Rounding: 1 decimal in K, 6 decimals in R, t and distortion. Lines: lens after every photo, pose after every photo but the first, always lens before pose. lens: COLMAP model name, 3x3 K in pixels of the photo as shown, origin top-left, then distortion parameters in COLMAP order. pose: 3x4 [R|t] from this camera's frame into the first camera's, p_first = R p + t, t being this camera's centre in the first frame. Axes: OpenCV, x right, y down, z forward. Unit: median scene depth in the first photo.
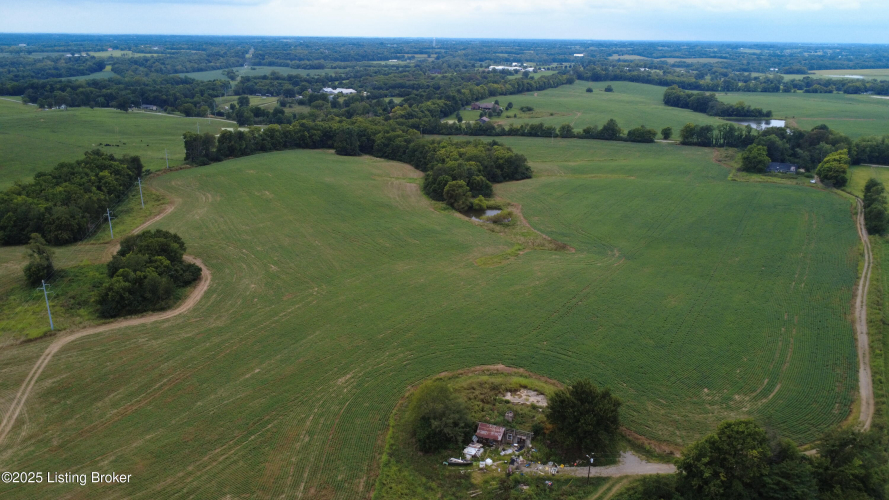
lens RADIAL K [[667.4, 0, 449.0], [0, 667.4, 250.6], [0, 0, 1]] dist [0.003103, -0.004037]
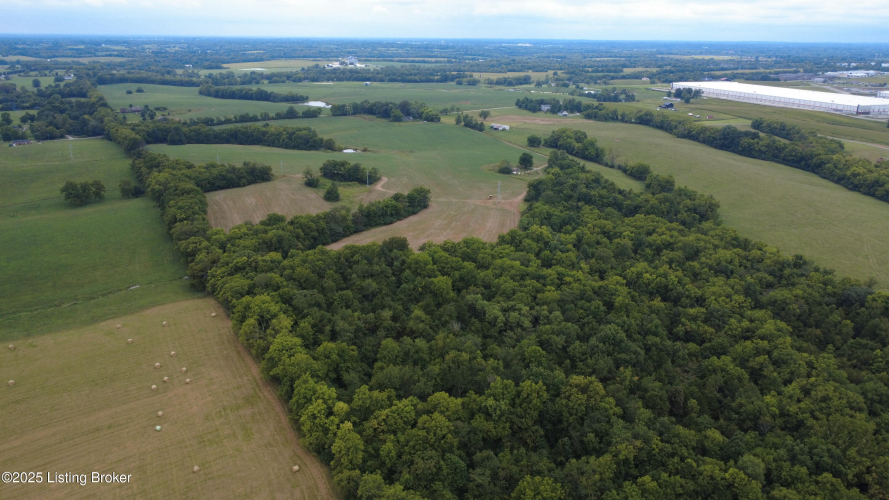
lens RADIAL K [[667.4, 0, 447.3], [0, 667.4, 250.3], [0, 0, 1]] dist [0.003103, -0.004037]
pose [[0.597766, -0.251909, 0.761063, -0.895197], [0.242704, 0.961662, 0.127678, 0.032754], [-0.764049, 0.108391, 0.635988, -0.329665]]
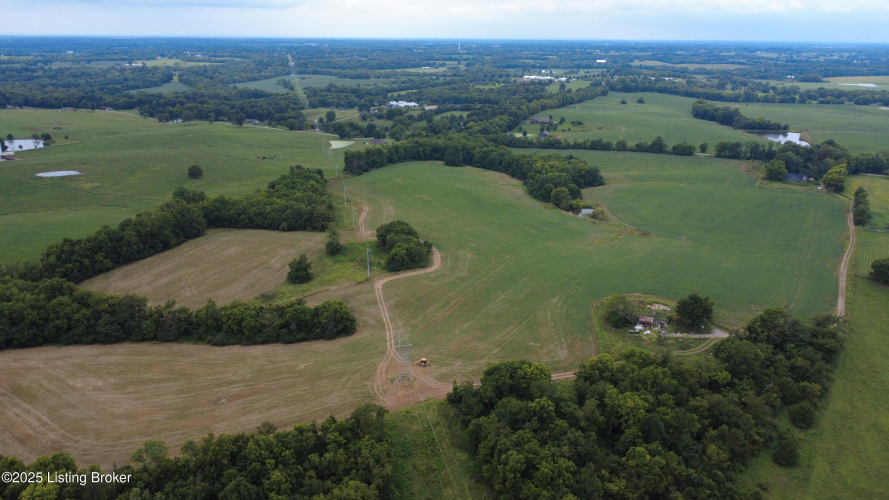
lens RADIAL K [[667.4, 0, 446.6], [0, 667.4, 249.2], [0, 0, 1]] dist [0.003103, -0.004037]
pose [[0.999747, 0.003001, -0.022270, -0.126050], [-0.003027, 0.999995, -0.001149, 0.016920], [0.022266, 0.001216, 0.999751, -0.258582]]
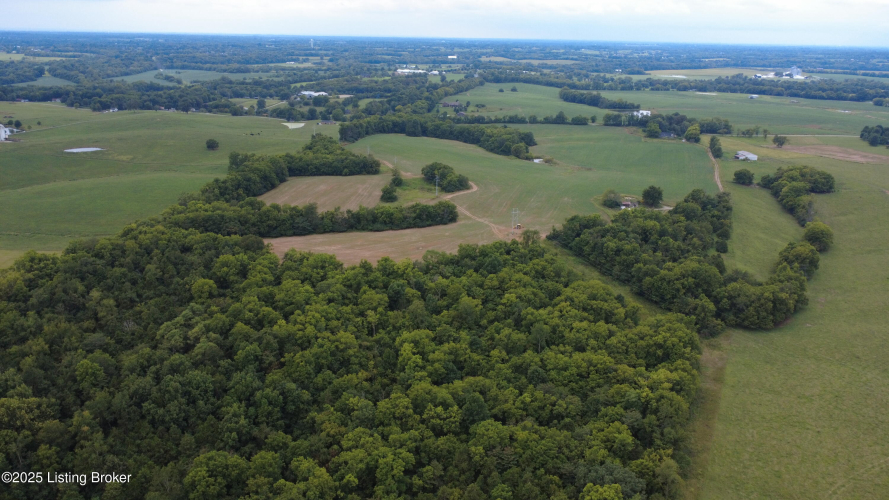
lens RADIAL K [[667.4, 0, 445.4], [0, 667.4, 249.6], [0, 0, 1]] dist [0.003103, -0.004037]
pose [[0.976148, -0.061283, 0.208276, -0.394443], [0.060519, 0.998116, 0.010049, 0.106992], [-0.208499, 0.002795, 0.978018, -0.536056]]
